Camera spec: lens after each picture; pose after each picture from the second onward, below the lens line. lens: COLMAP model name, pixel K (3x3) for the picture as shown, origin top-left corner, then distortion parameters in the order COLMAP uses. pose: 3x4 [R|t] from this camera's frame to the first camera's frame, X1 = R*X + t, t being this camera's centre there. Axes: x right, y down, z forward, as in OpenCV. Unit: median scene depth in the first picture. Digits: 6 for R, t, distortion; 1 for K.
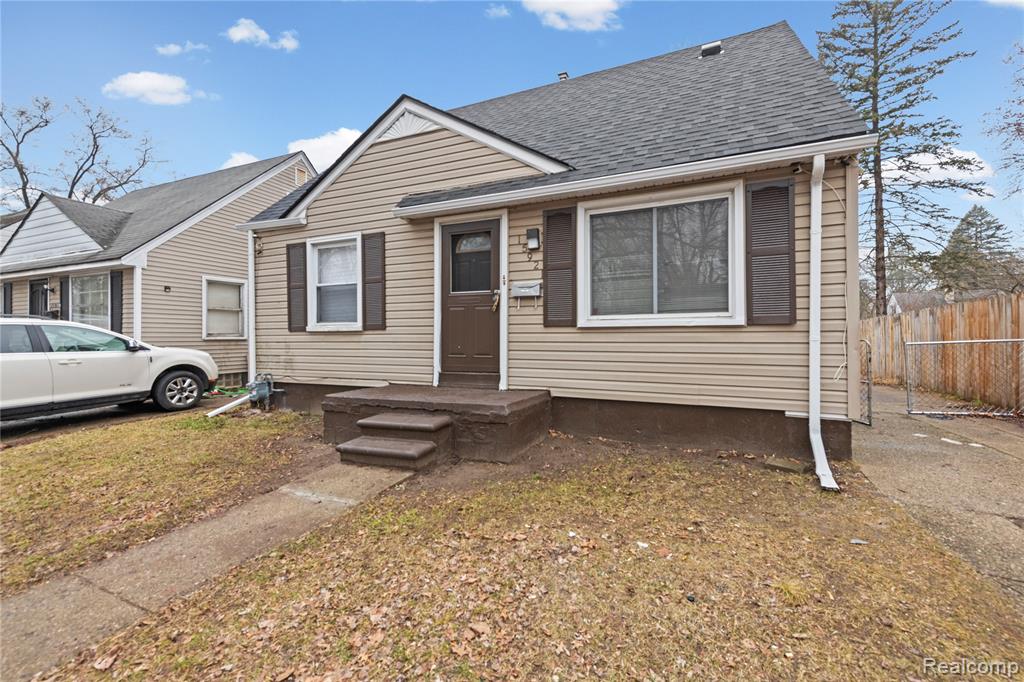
lens RADIAL K [[418.6, 0, 519.2], [0, 418.6, 338.1], [0, 0, 1]] dist [0.012041, -0.001184]
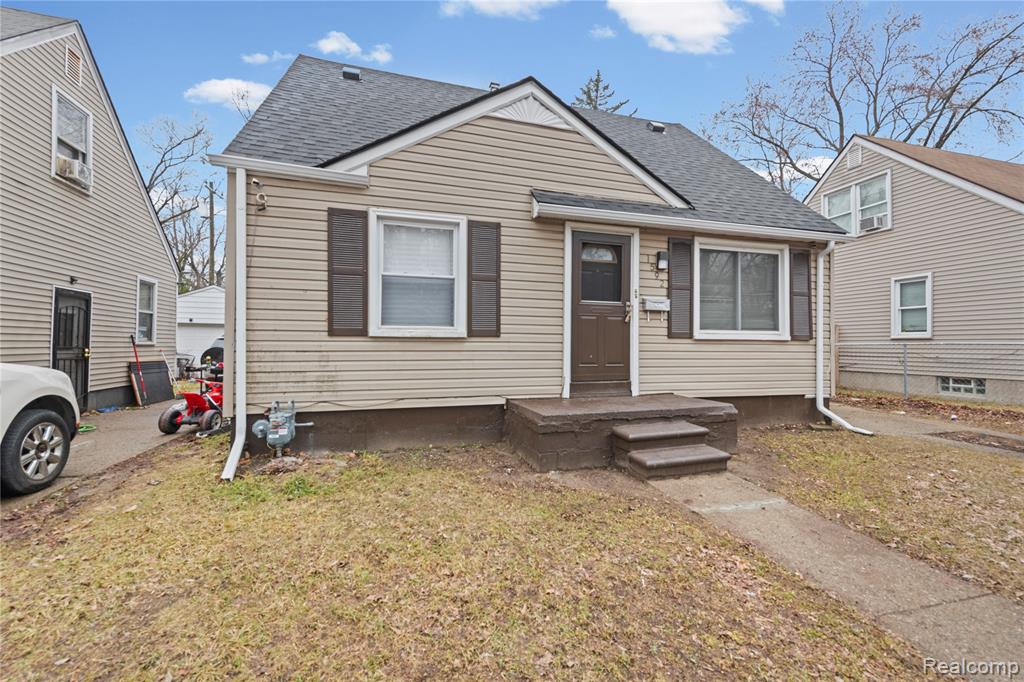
lens RADIAL K [[432.2, 0, 508.0], [0, 432.2, 341.7], [0, 0, 1]] dist [0.012523, -0.002074]
pose [[0.766667, 0.014466, 0.641882, -0.992313], [-0.006830, 0.999873, -0.014377, 0.002885], [-0.642008, 0.006638, 0.766669, 0.354130]]
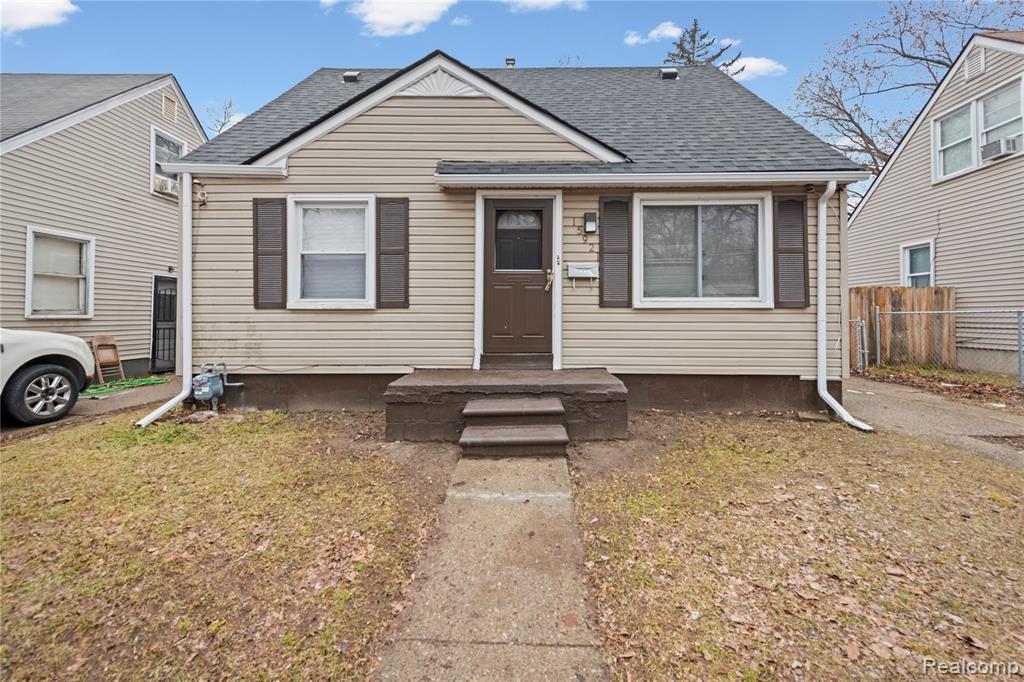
lens RADIAL K [[418.6, 0, 513.3], [0, 418.6, 313.2], [0, 0, 1]] dist [0.012041, -0.001184]
pose [[0.924836, 0.008142, 0.380279, -0.511918], [-0.003096, 0.999899, -0.013879, 0.003011], [-0.380354, 0.011658, 0.924768, 0.111751]]
